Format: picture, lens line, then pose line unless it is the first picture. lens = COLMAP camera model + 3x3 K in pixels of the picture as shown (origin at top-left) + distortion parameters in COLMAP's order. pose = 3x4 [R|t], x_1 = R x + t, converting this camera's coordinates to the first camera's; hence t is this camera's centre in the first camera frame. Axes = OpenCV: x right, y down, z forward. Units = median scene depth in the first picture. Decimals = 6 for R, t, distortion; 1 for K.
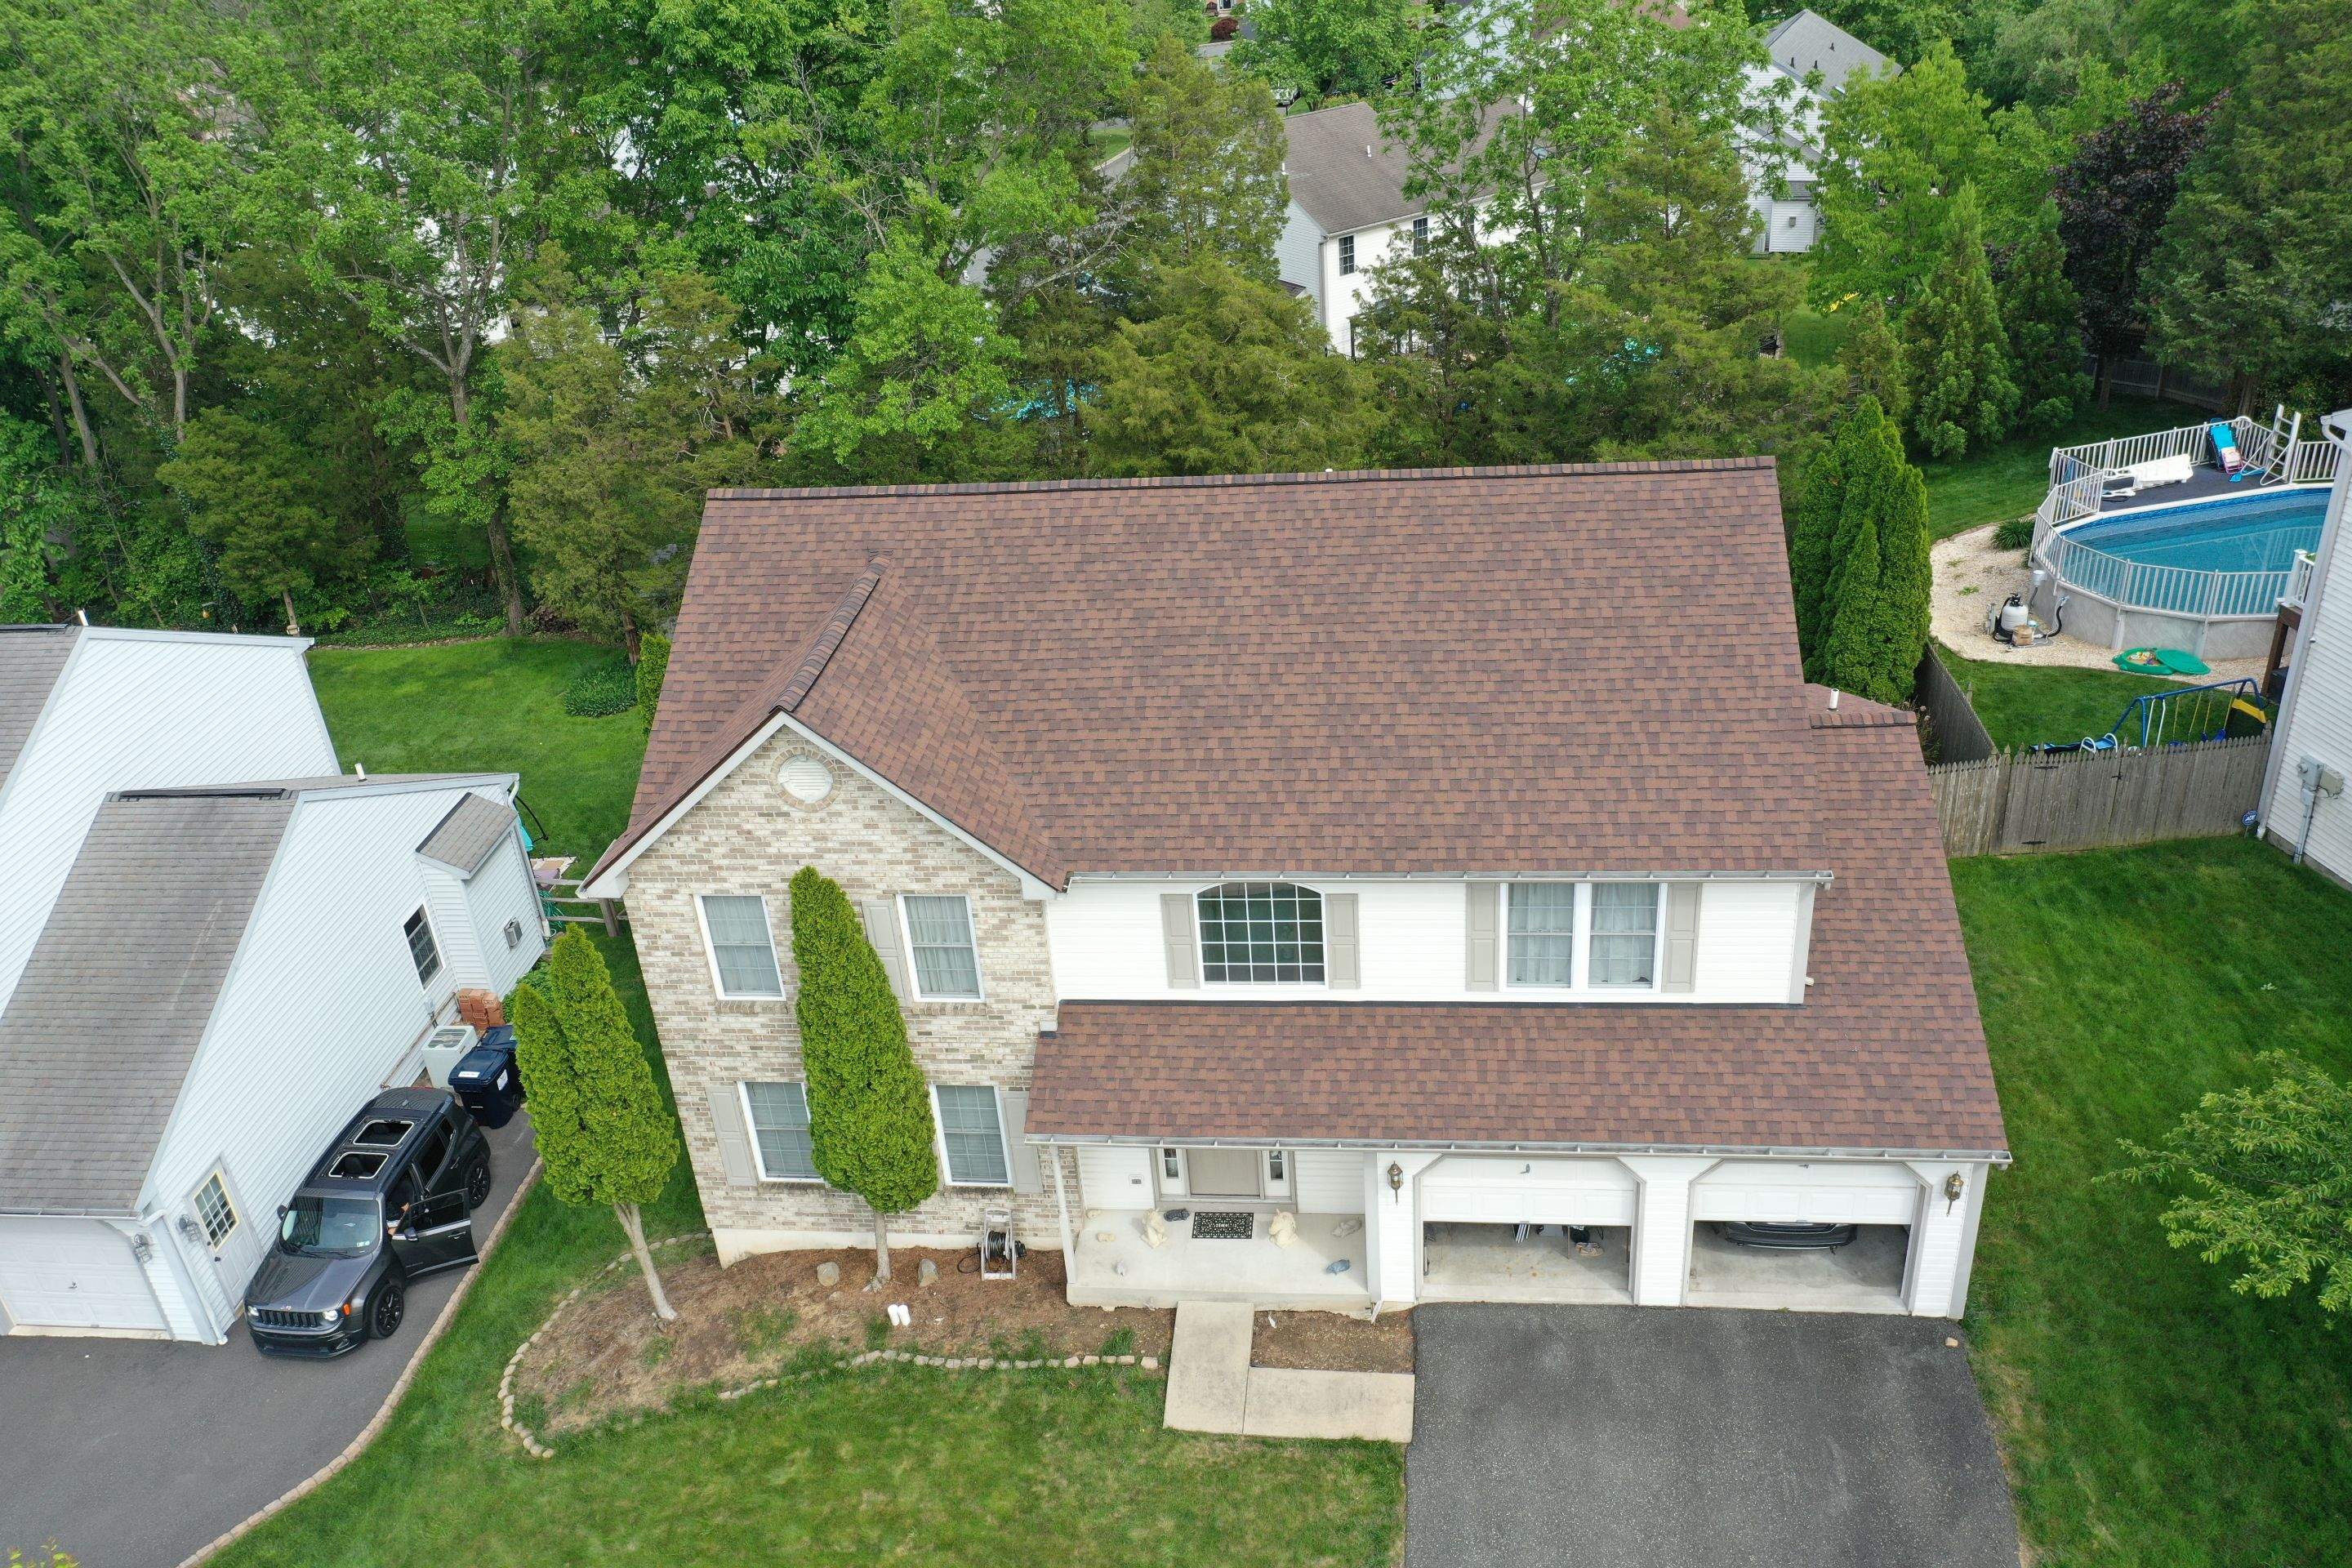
lens RADIAL K [[1861.4, 0, 1176.0], [0, 1861.4, 784.0], [0, 0, 1]] dist [0.008184, 0.006120]
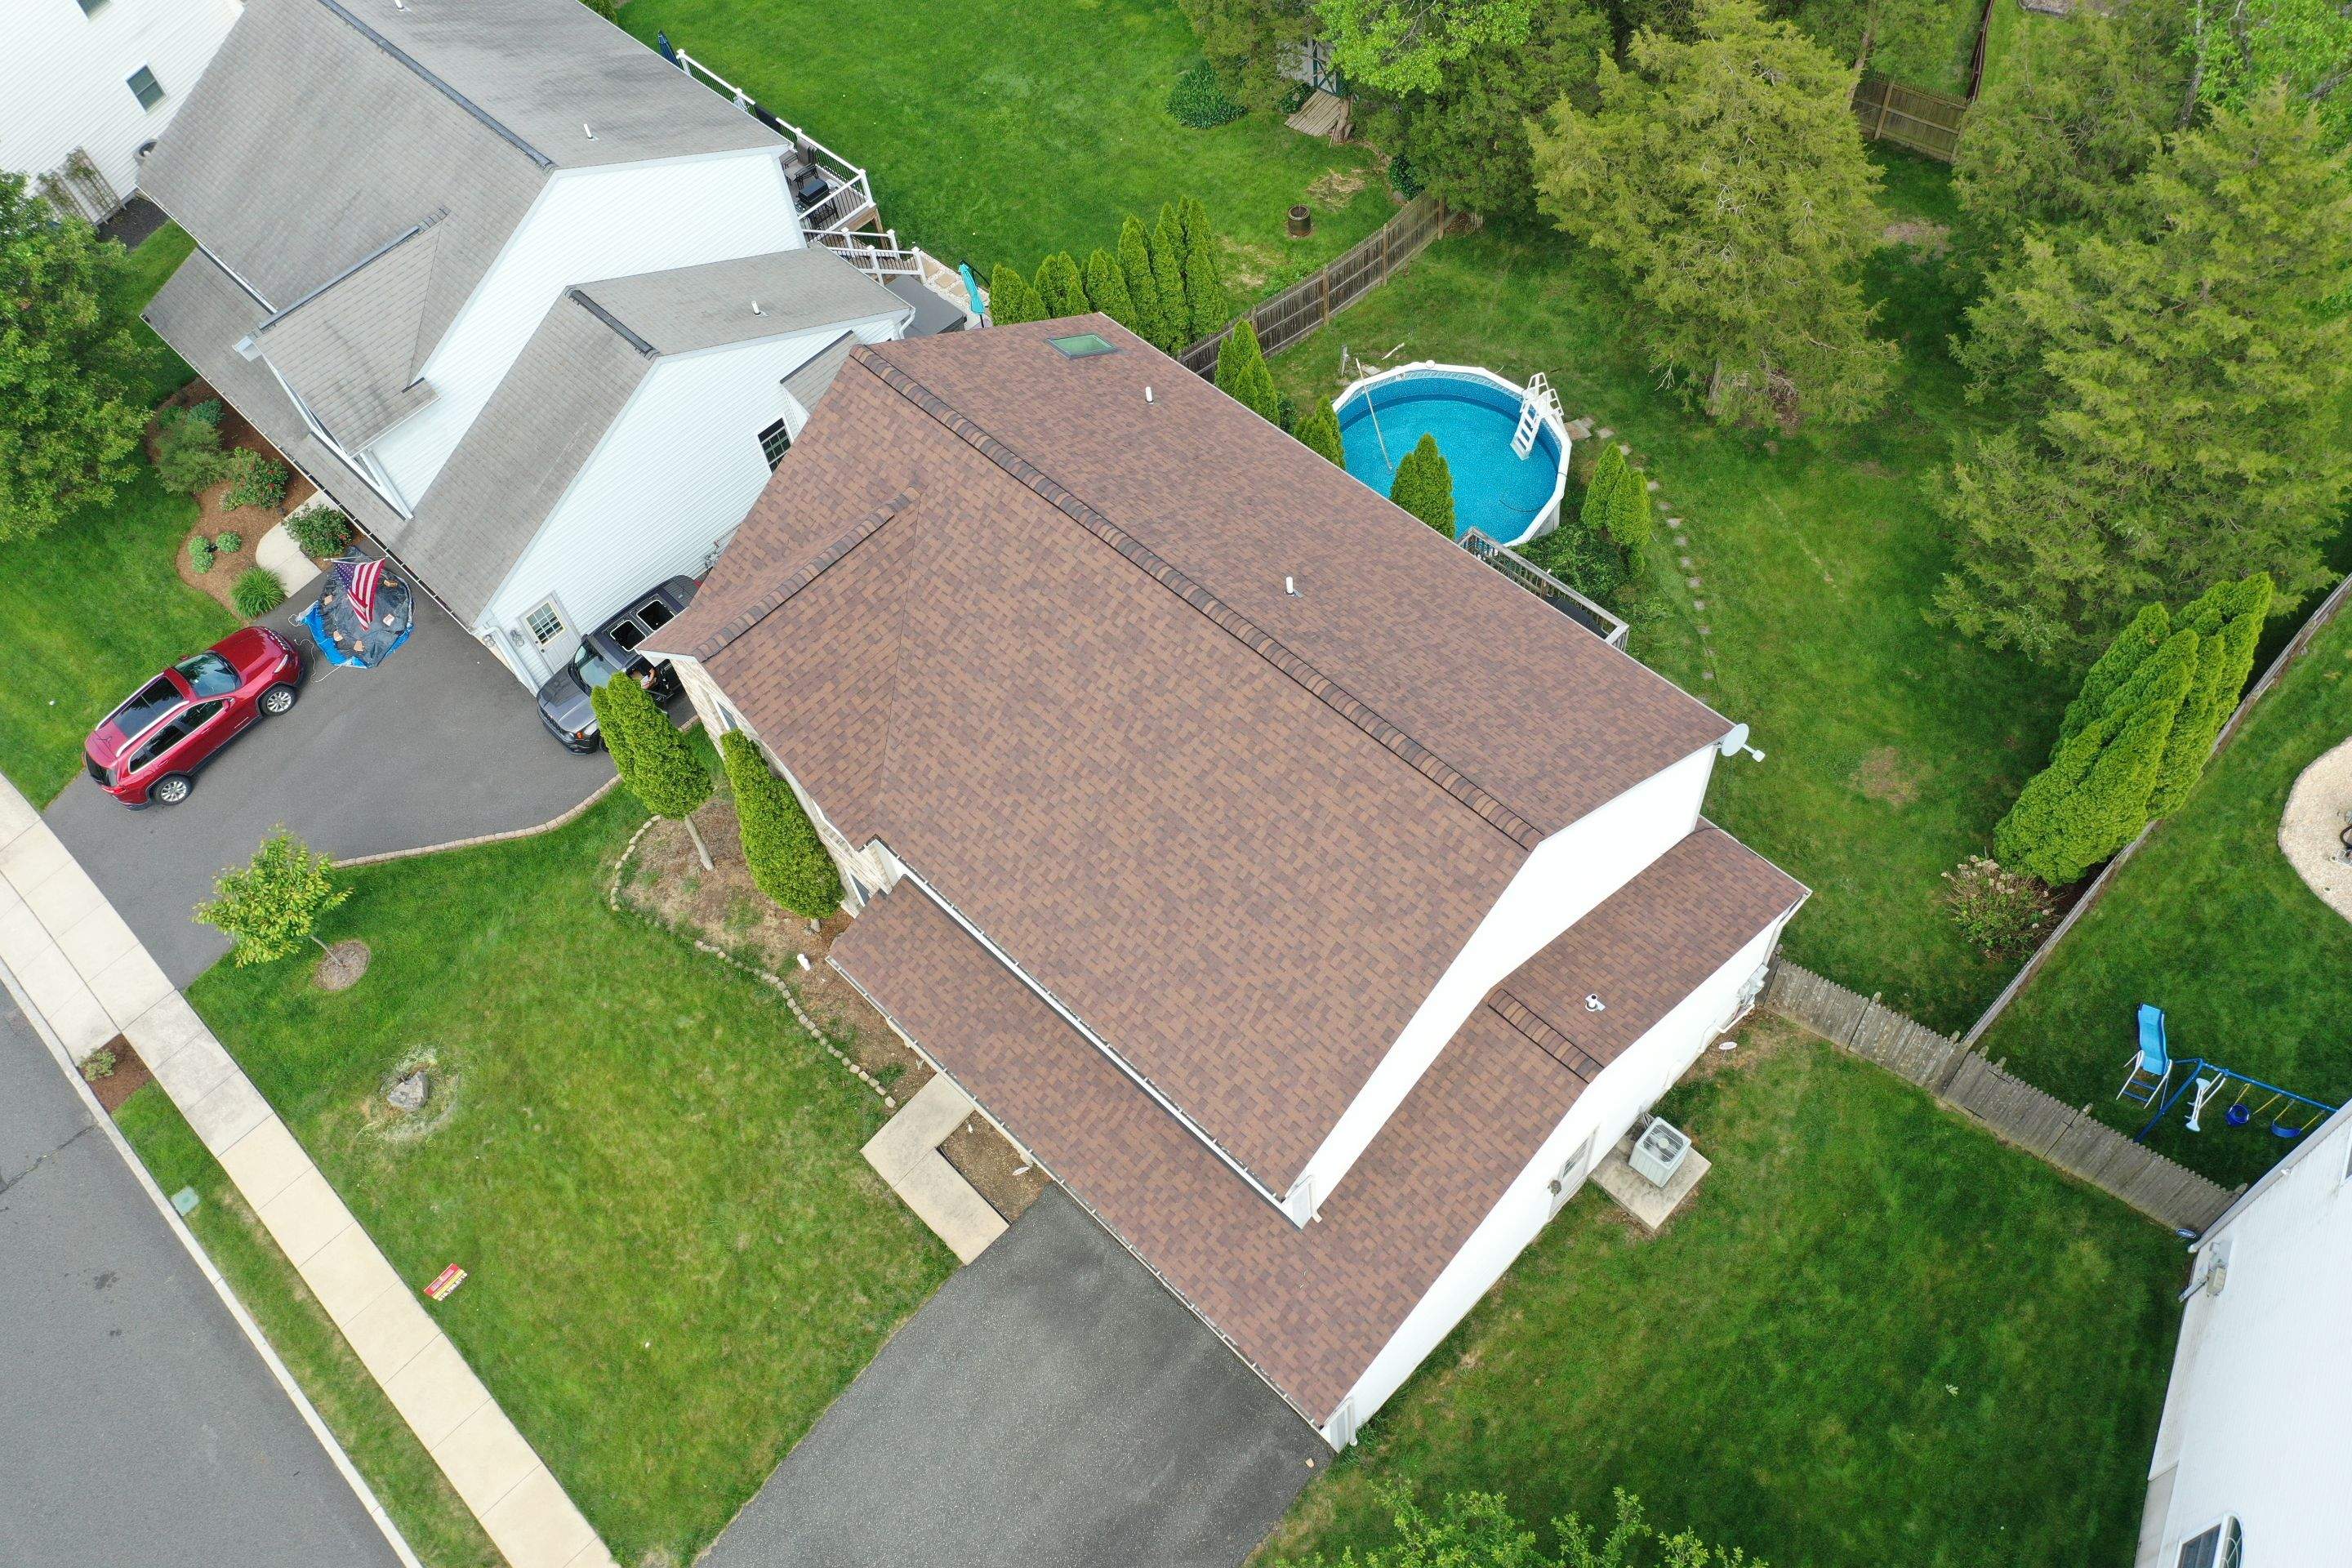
lens RADIAL K [[1858.2, 0, 1181.1], [0, 1858.2, 781.7], [0, 0, 1]] dist [0.008450, 0.002275]
pose [[0.787061, 0.522906, -0.327268, 0.499449], [-0.276085, 0.773019, 0.571156, -0.756421], [0.551646, -0.359181, 0.752779, 0.133516]]
